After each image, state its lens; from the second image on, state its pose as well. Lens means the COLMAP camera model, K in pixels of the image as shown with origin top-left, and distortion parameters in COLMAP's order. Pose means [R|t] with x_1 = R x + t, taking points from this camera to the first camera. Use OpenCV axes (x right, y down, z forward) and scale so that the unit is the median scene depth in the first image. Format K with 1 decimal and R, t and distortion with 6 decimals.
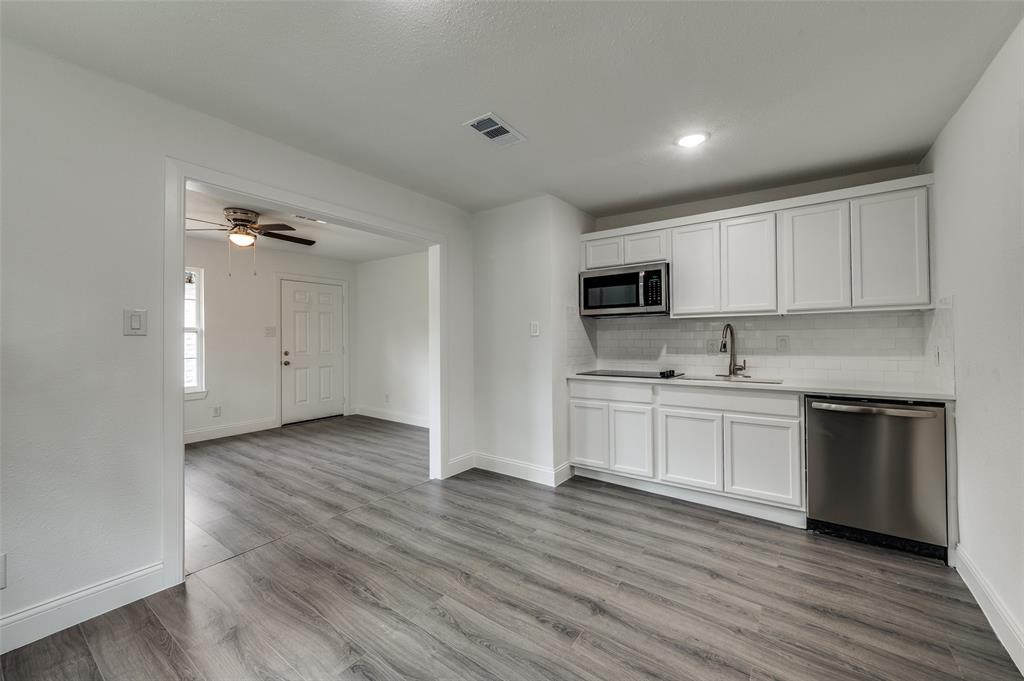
lens RADIAL K [[402.0, 0, 516.5], [0, 402.0, 339.8], [0, 0, 1]] dist [0.001864, -0.000018]
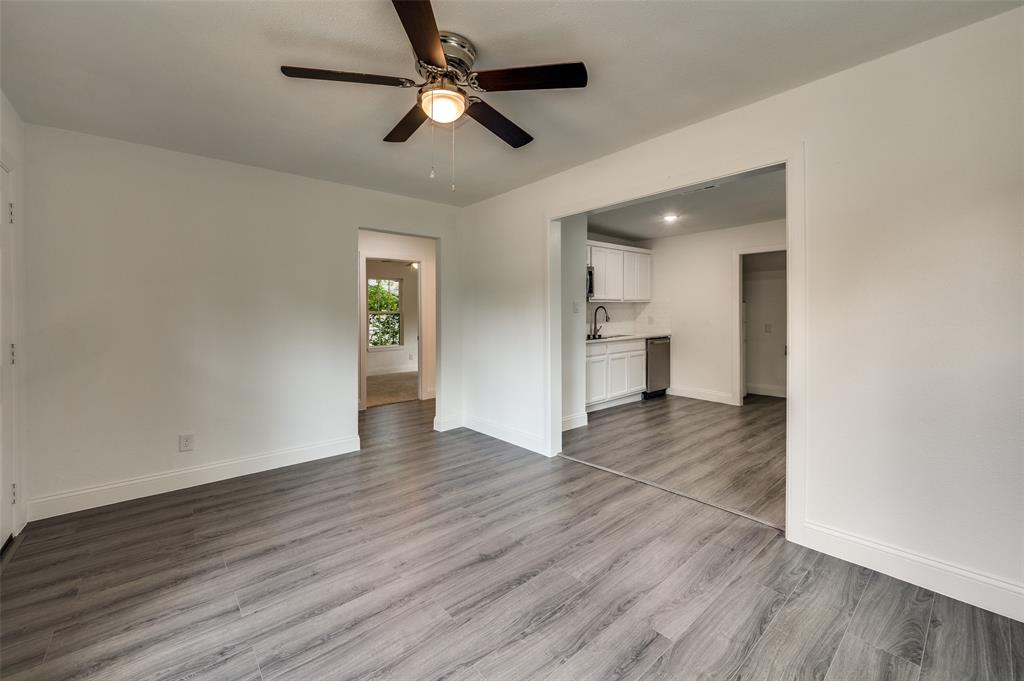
lens RADIAL K [[408.2, 0, 516.2], [0, 408.2, 331.5], [0, 0, 1]] dist [0.000359, 0.000012]
pose [[0.236300, -0.041816, 0.970780, -1.470323], [0.016892, 0.999099, 0.038924, -0.003960], [-0.971533, 0.007201, 0.236793, 1.038655]]
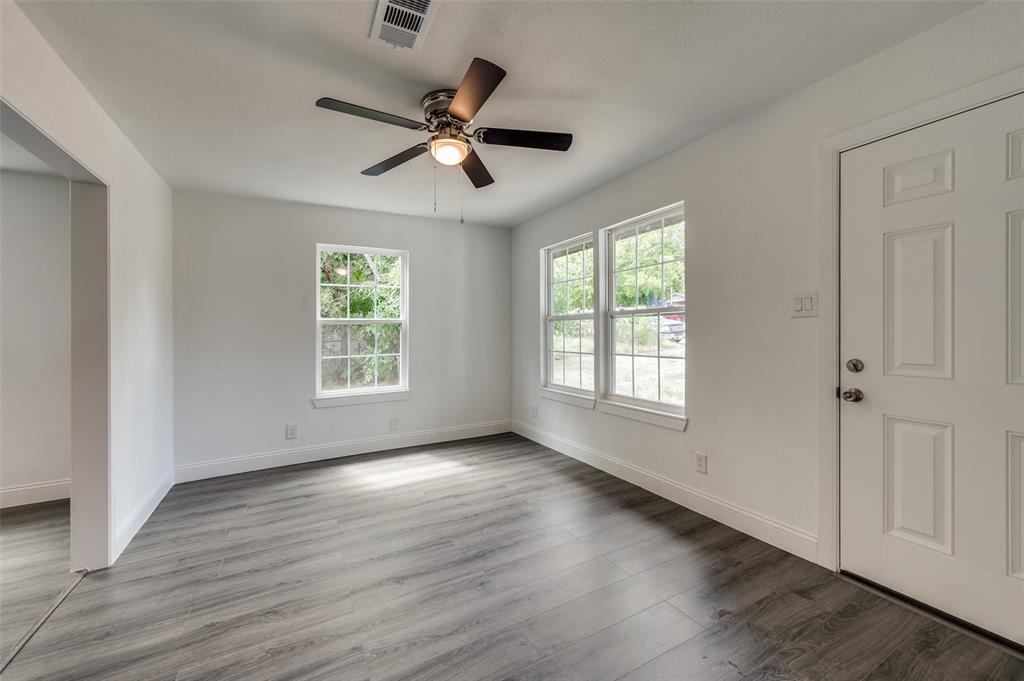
lens RADIAL K [[411.6, 0, 516.1], [0, 411.6, 327.5], [0, 0, 1]] dist [0.002126, 0.000246]
pose [[-0.445451, 0.011650, -0.895230, -0.273322], [0.018535, 0.999821, 0.003788, -0.008756], [0.895114, -0.014906, -0.445587, 1.757336]]
